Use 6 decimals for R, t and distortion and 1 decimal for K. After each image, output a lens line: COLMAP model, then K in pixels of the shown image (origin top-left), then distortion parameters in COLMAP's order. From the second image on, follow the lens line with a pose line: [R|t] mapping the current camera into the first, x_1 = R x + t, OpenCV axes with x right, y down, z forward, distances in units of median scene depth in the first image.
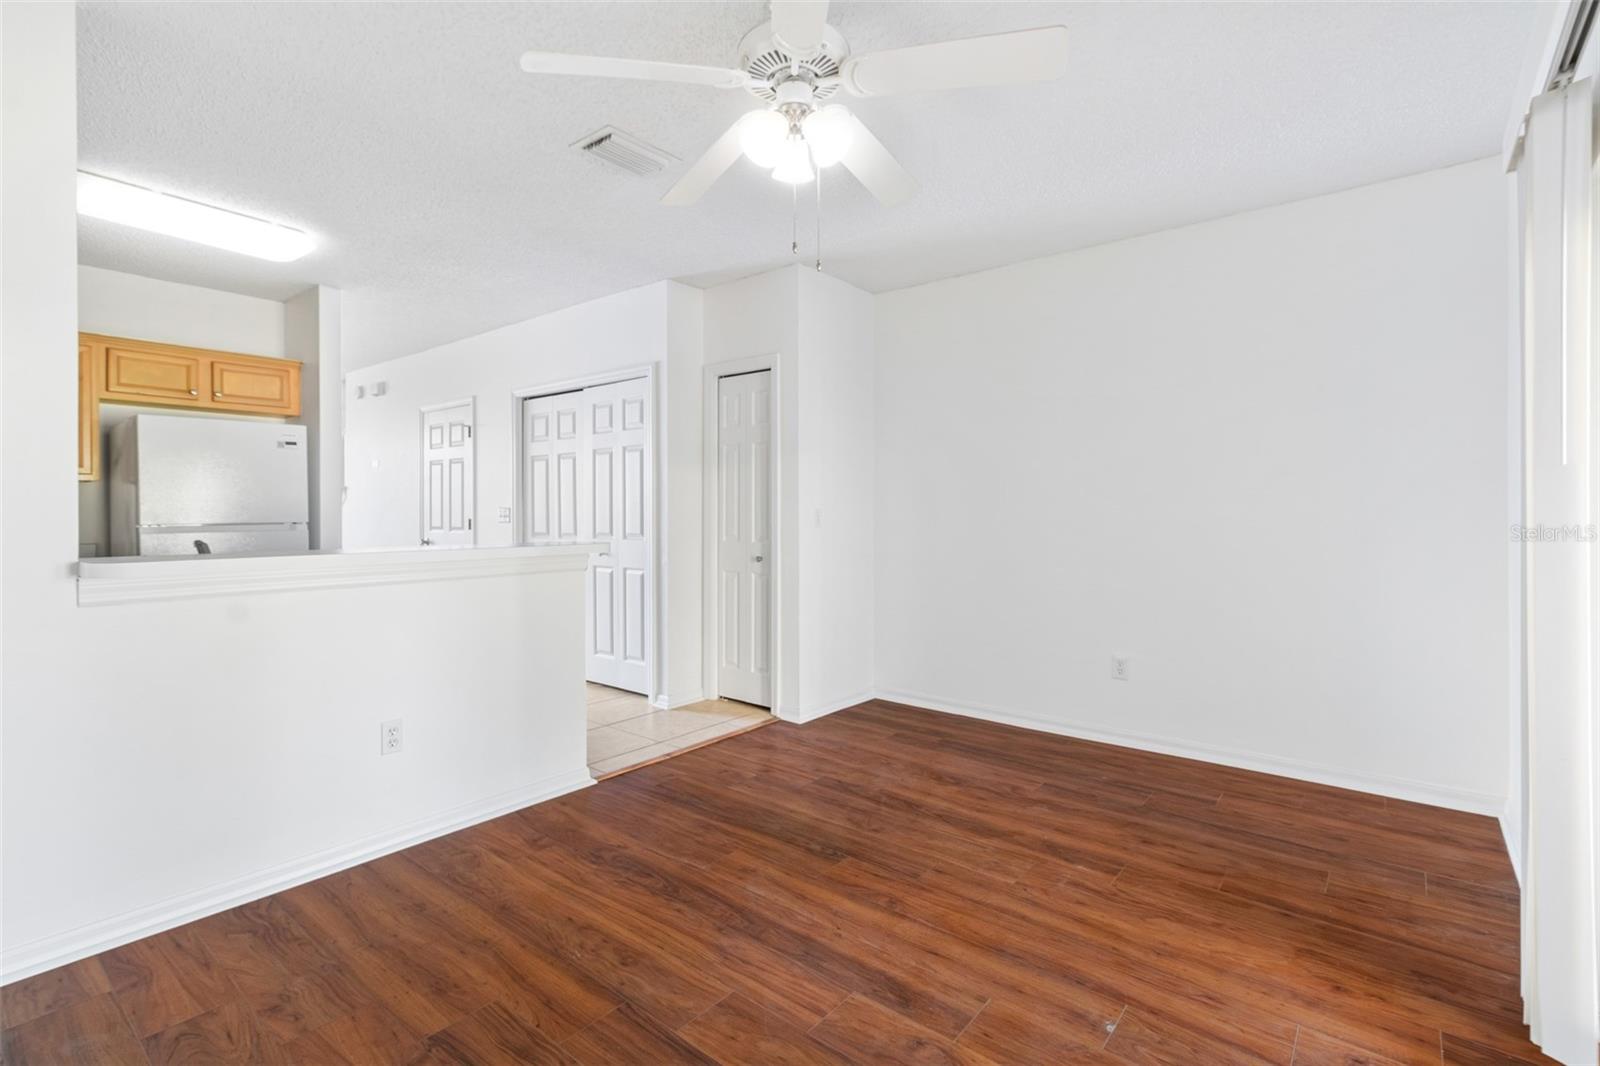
lens RADIAL K [[732.5, 0, 803.2], [0, 732.5, 514.4], [0, 0, 1]] dist [0.001948, 0.000326]
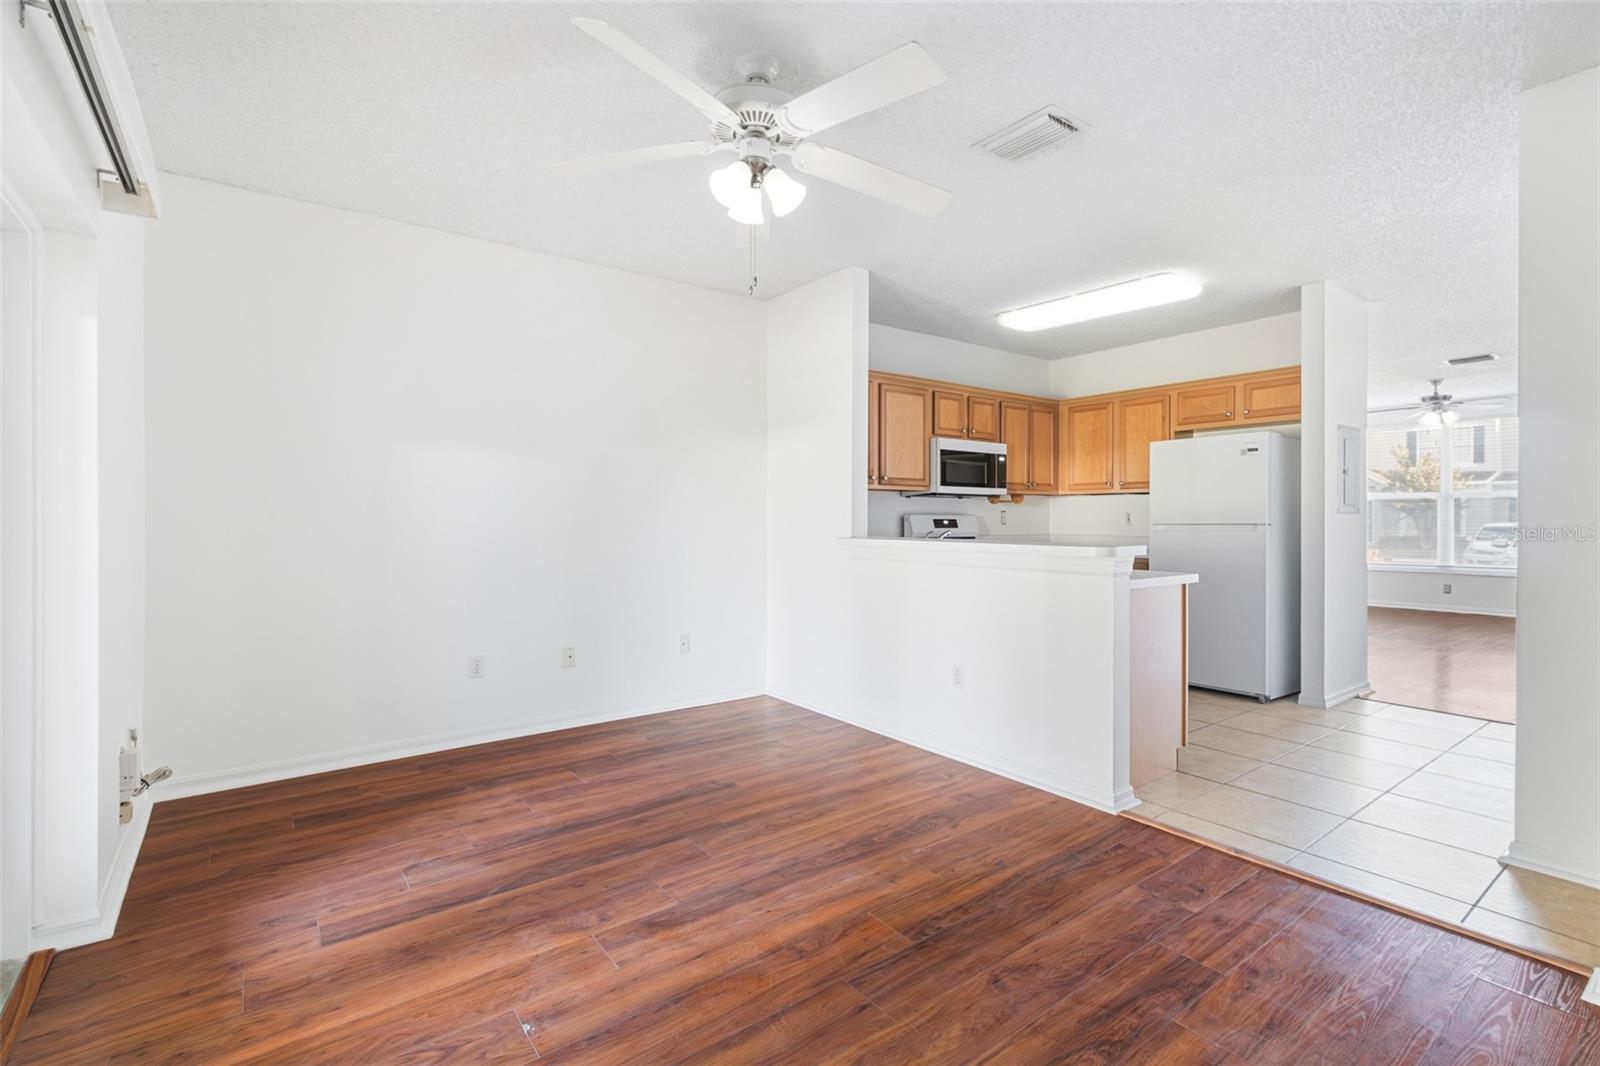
lens RADIAL K [[737.7, 0, 805.2], [0, 737.7, 519.4], [0, 0, 1]] dist [-0.001896, -0.000198]
pose [[-0.245007, 0.004138, -0.969513, 1.002472], [-0.002256, 0.999986, 0.004838, 0.002590], [0.969519, 0.003373, -0.244994, 1.246972]]
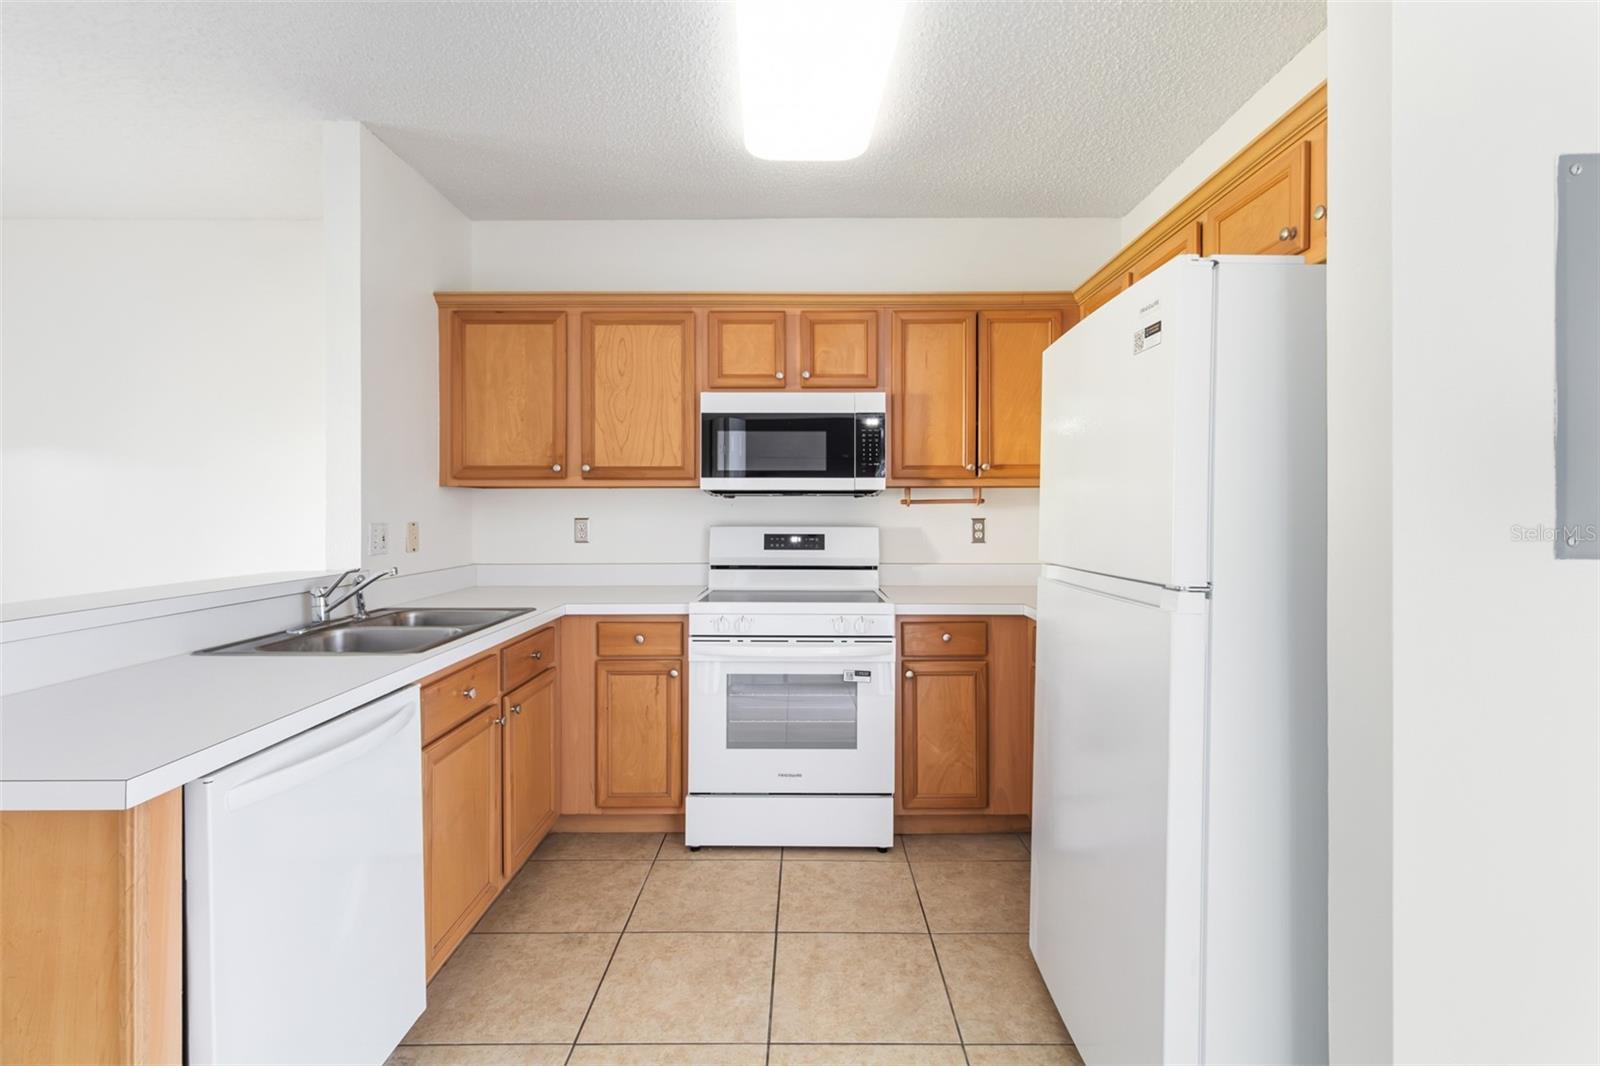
lens RADIAL K [[732.5, 0, 803.2], [0, 732.5, 514.4], [0, 0, 1]] dist [0.001948, 0.000326]
pose [[-0.777521, 0.007544, -0.628812, -0.752590], [0.001620, 0.999949, 0.009993, -0.042454], [0.628855, 0.006751, -0.777493, 2.268156]]
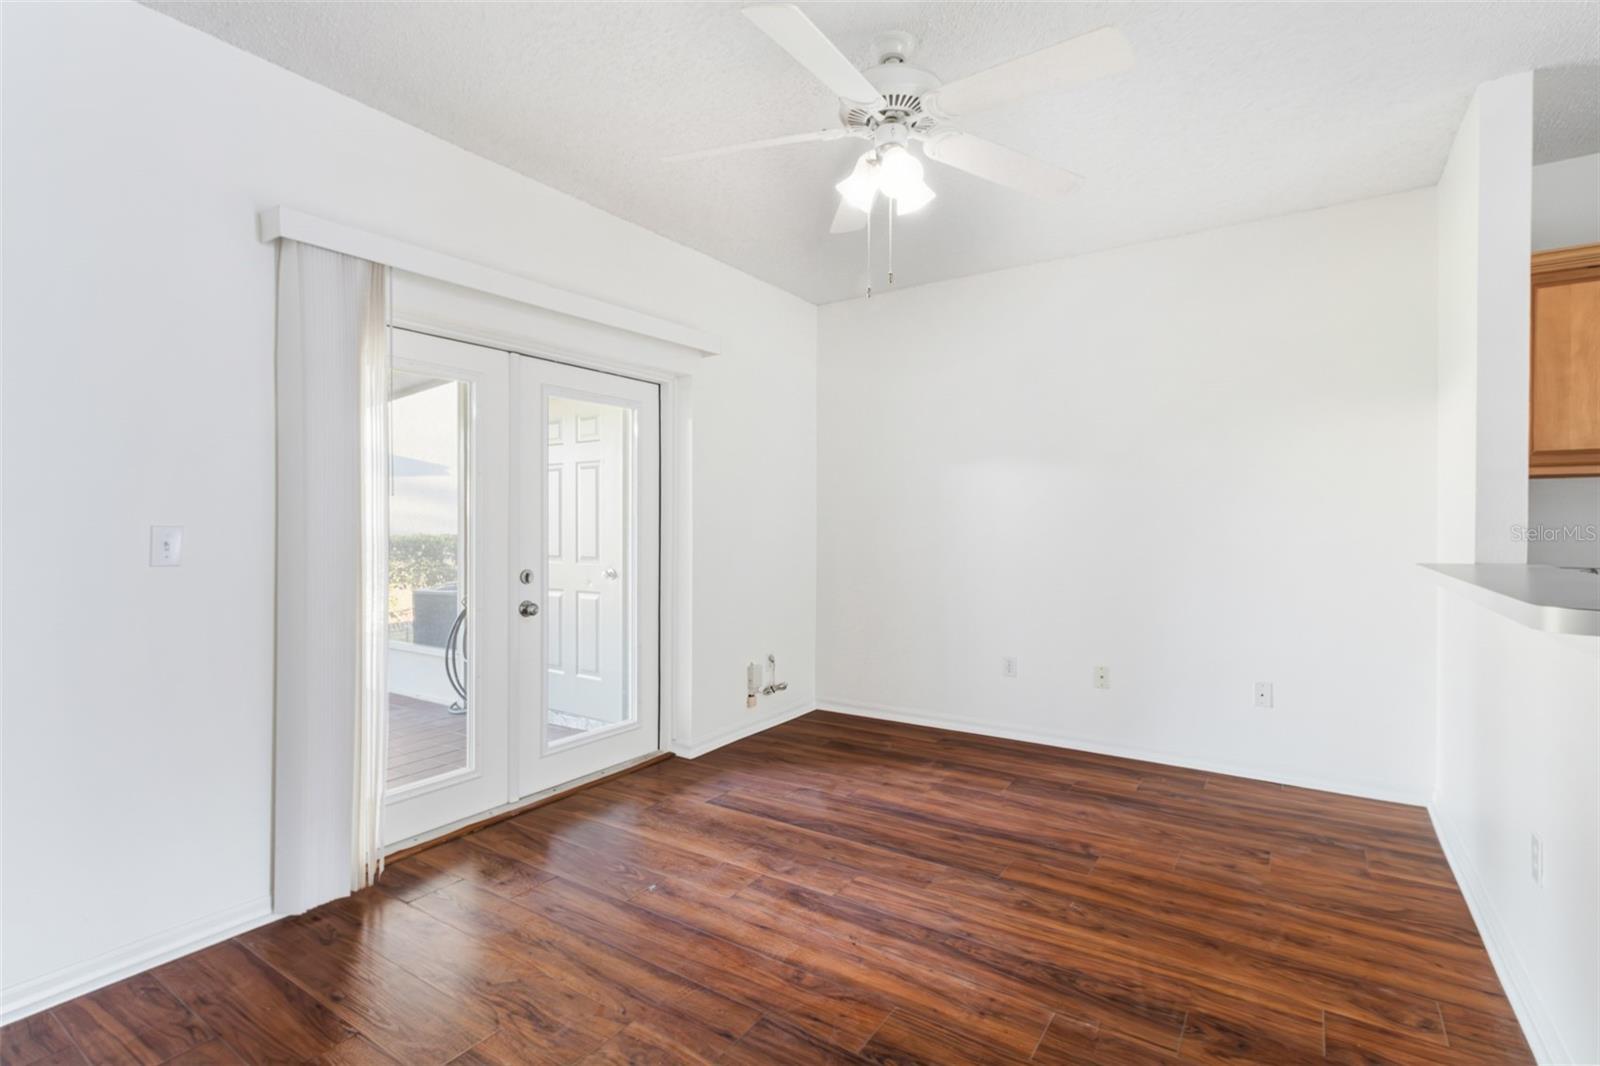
lens RADIAL K [[747.8, 0, 805.0], [0, 747.8, 528.2], [0, 0, 1]] dist [0.001467, -0.000133]
pose [[-0.996367, 0.001704, -0.085145, 0.190624], [0.001092, 0.999973, 0.007238, -0.004616], [0.085155, 0.007118, -0.996342, 1.909773]]
